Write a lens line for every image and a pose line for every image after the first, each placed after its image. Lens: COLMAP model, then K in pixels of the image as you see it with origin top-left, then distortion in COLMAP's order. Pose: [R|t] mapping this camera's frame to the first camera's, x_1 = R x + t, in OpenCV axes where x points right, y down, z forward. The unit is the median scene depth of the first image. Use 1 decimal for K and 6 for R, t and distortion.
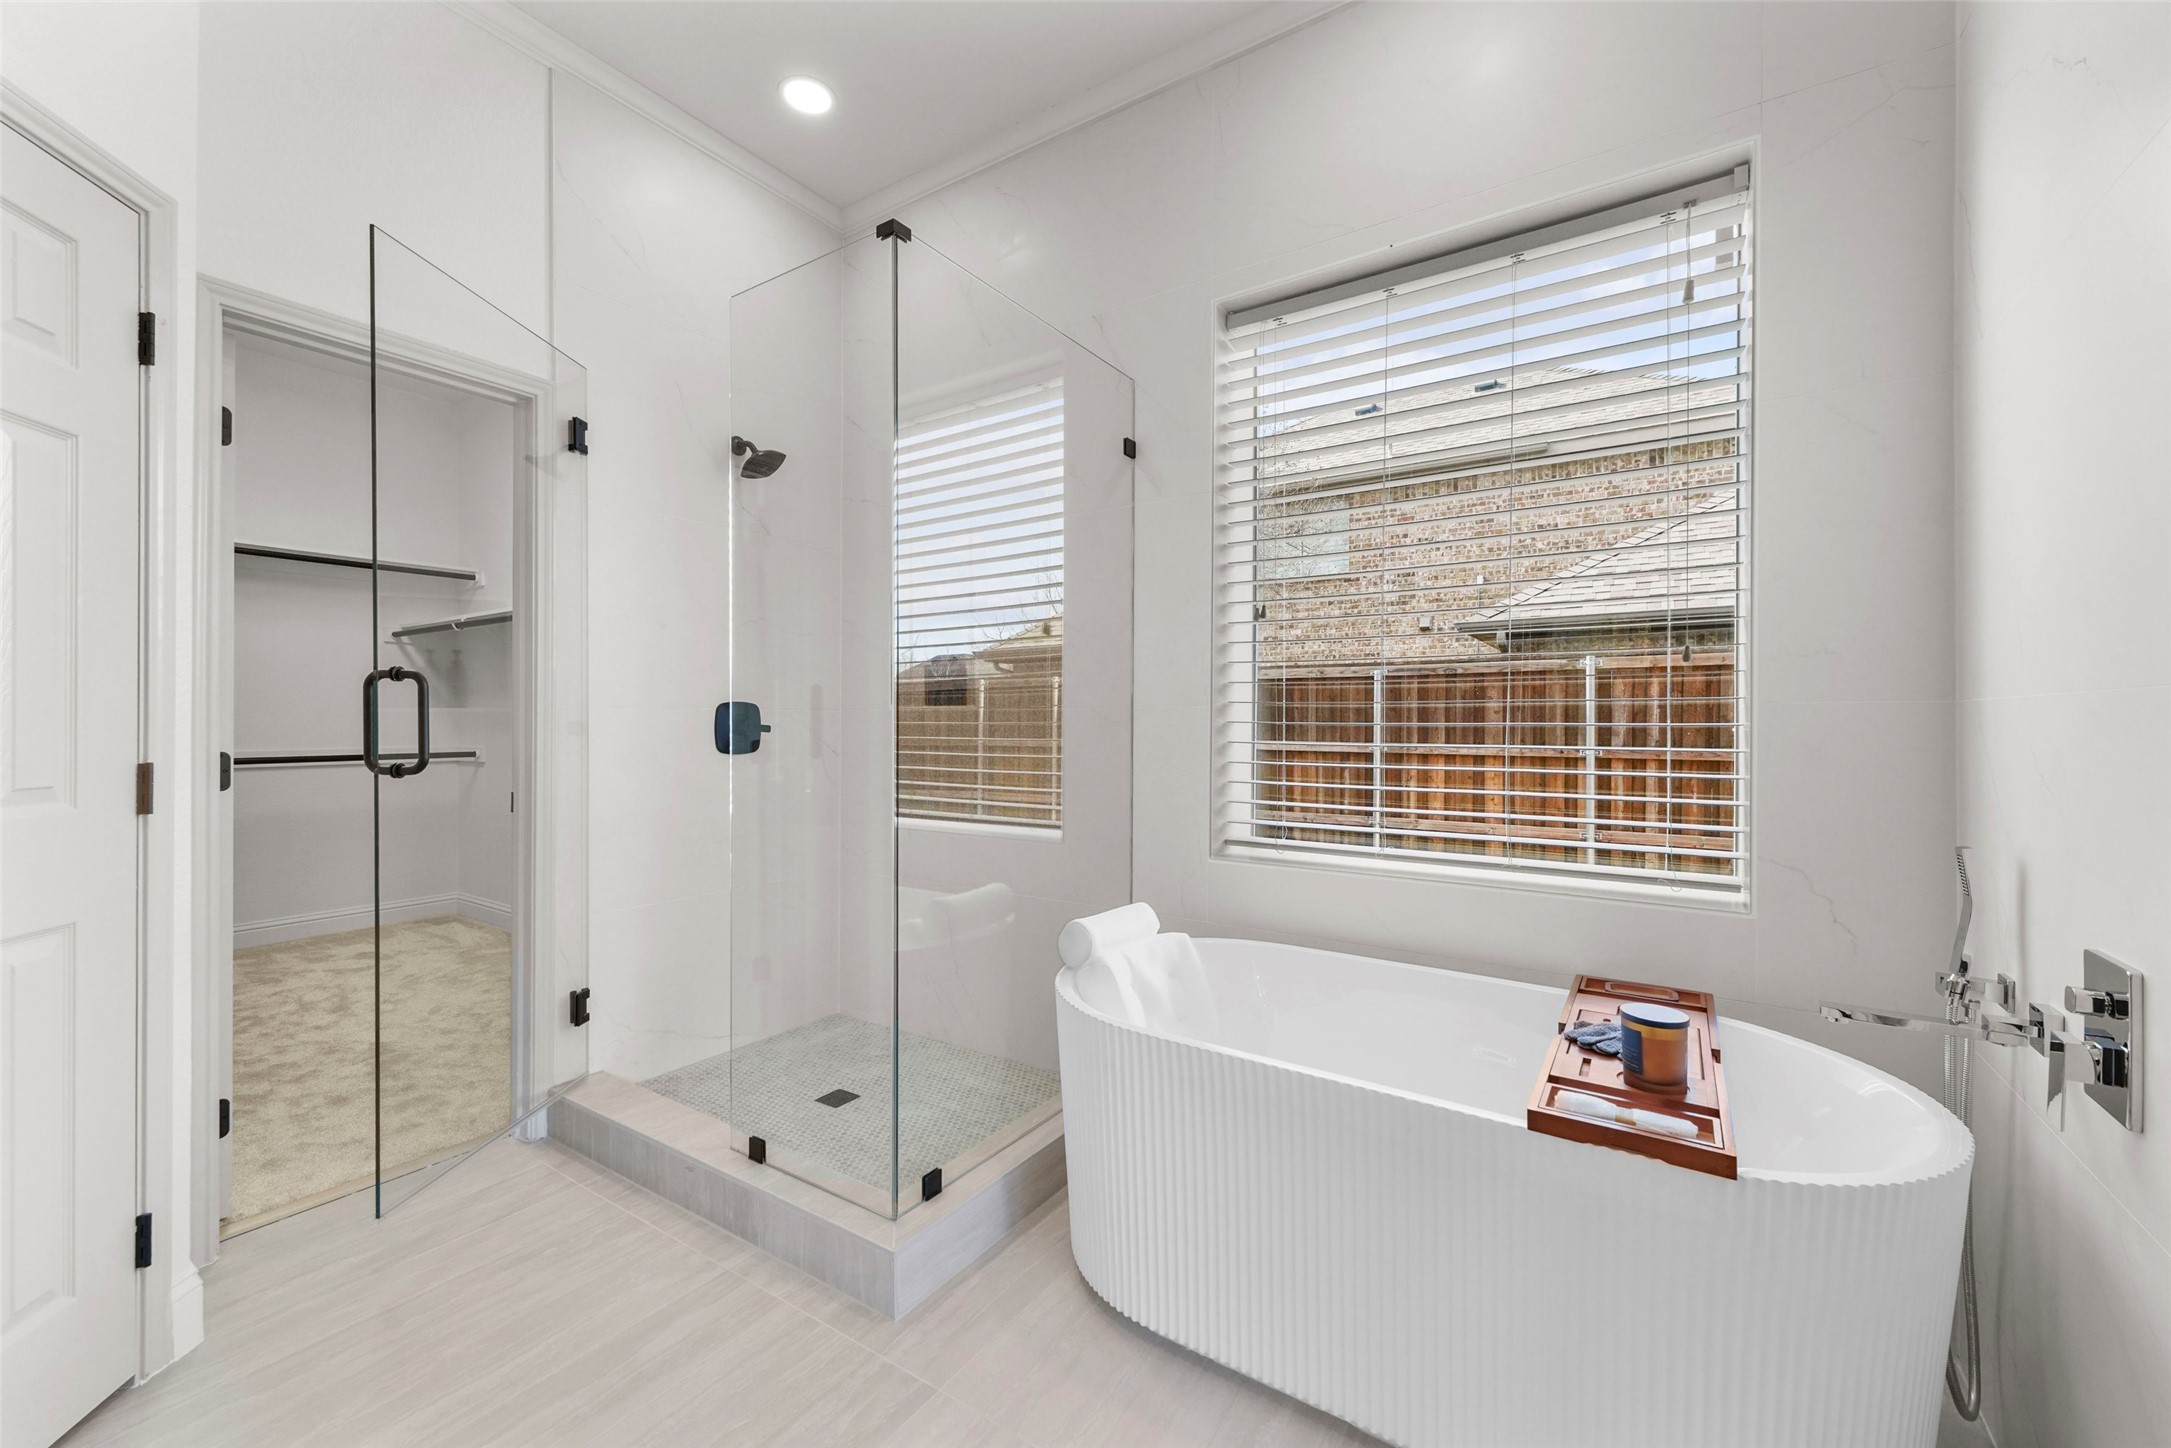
lens RADIAL K [[859.4, 0, 1082.0], [0, 859.4, 720.7], [0, 0, 1]] dist [0.007547, -0.000473]
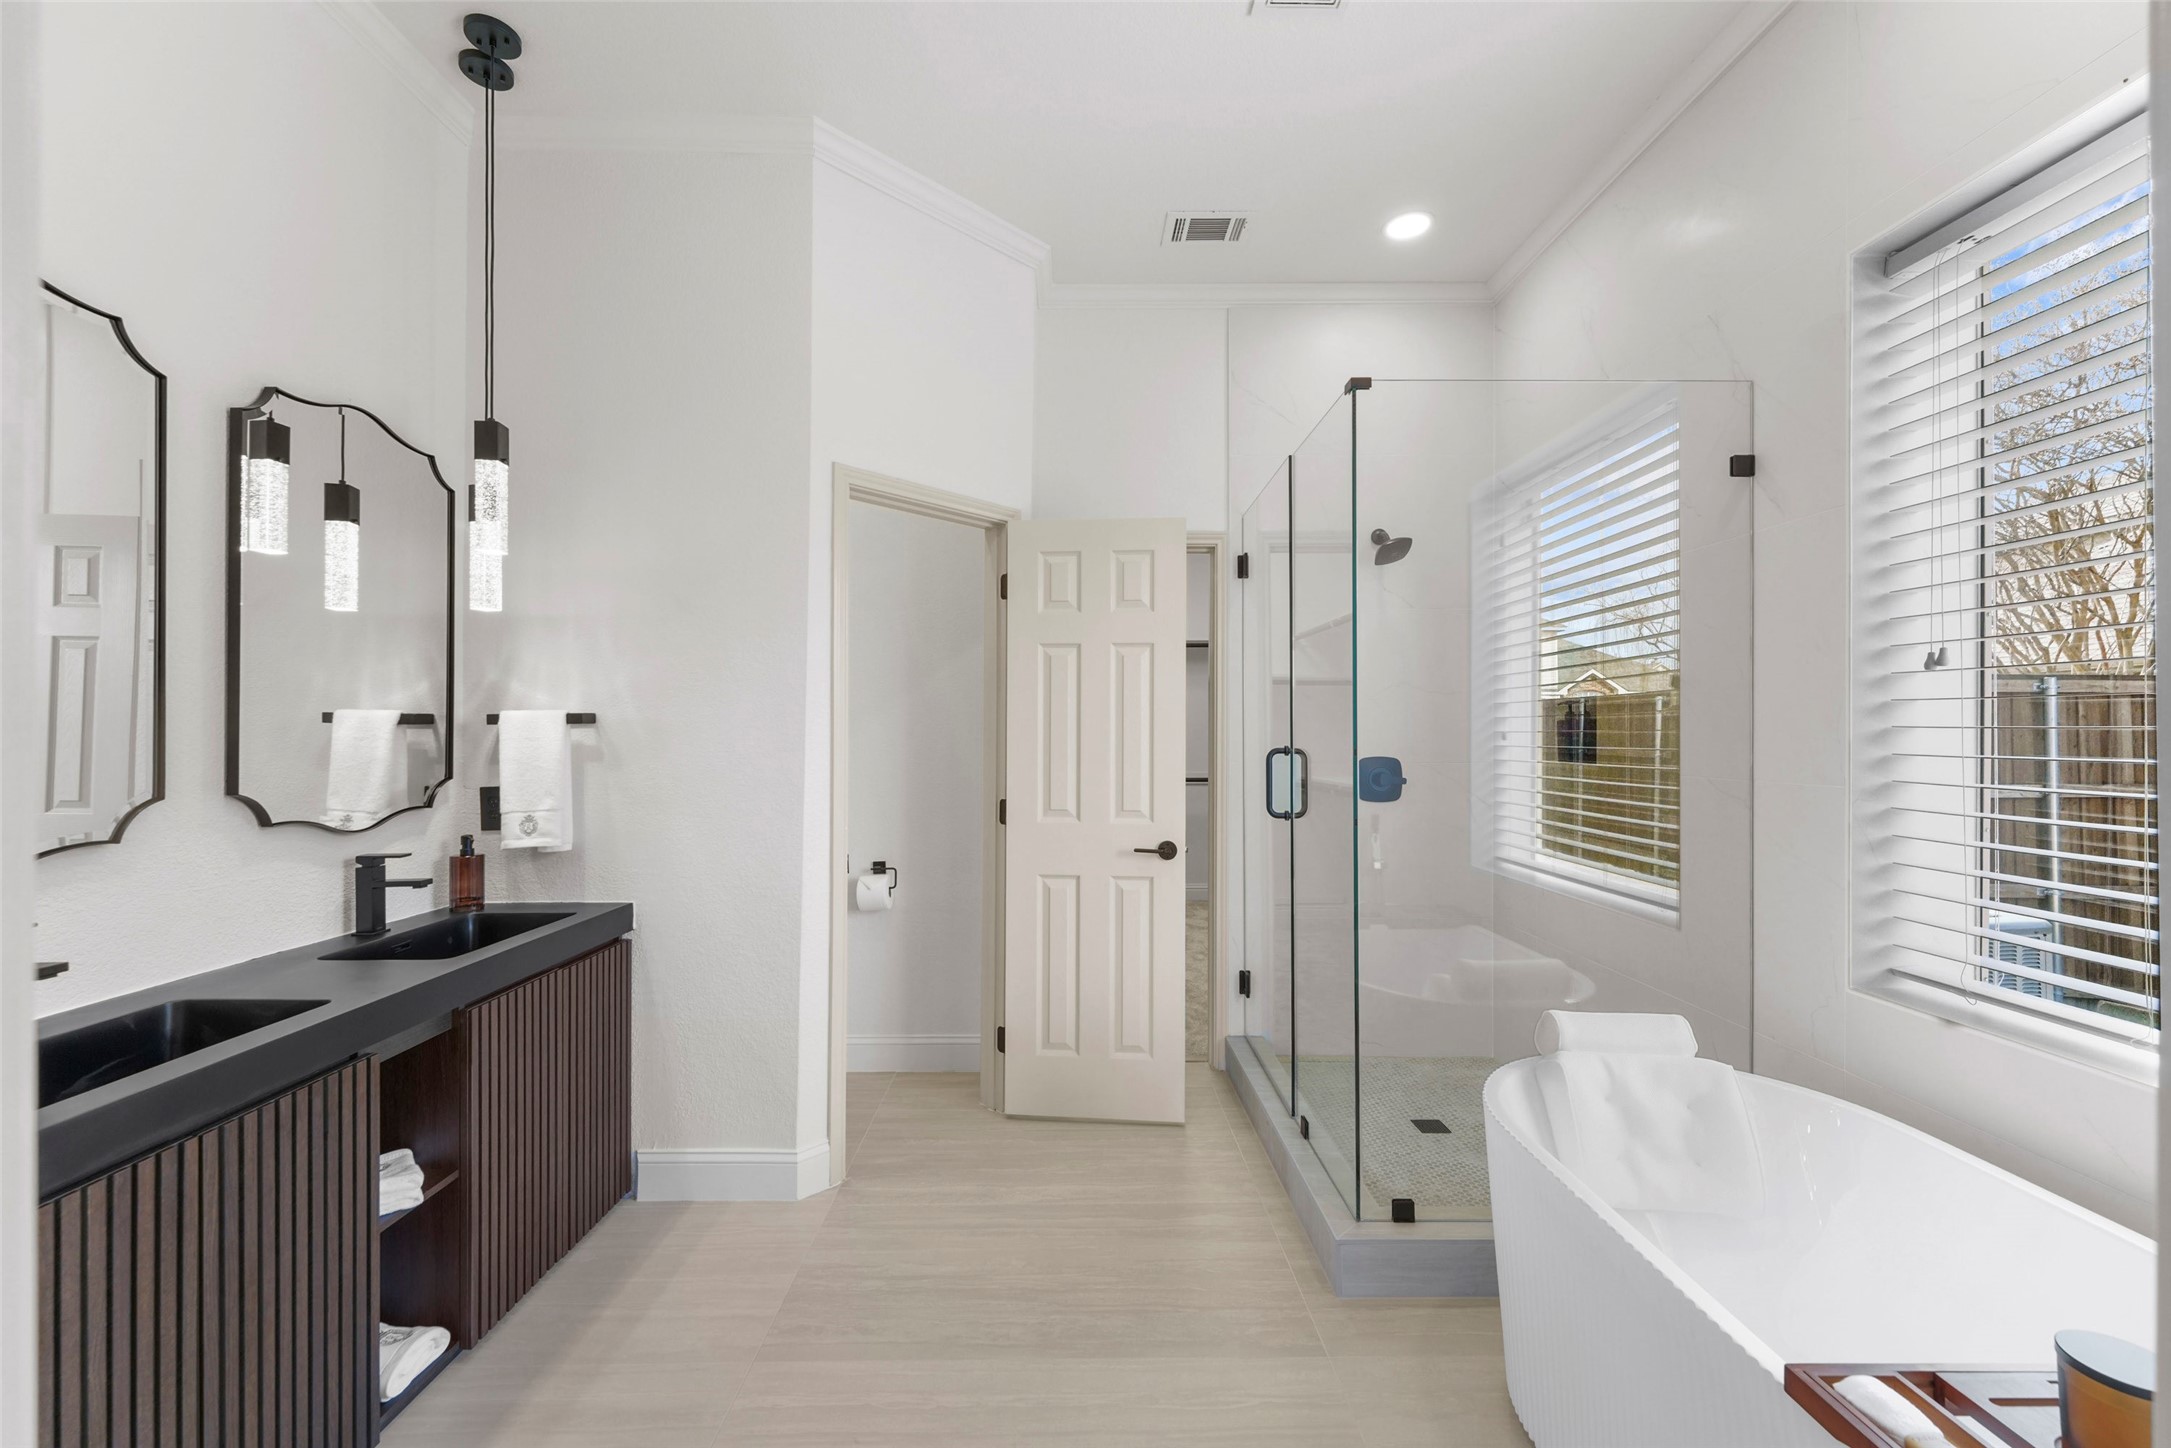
lens RADIAL K [[859.4, 0, 1077.7], [0, 859.4, 731.5], [0, 0, 1]] dist [0.007547, -0.000473]
pose [[0.570219, -0.002094, -0.821490, 0.385677], [-0.006501, 0.999954, -0.007062, -0.054870], [0.821467, 0.009368, 0.570179, 0.008945]]
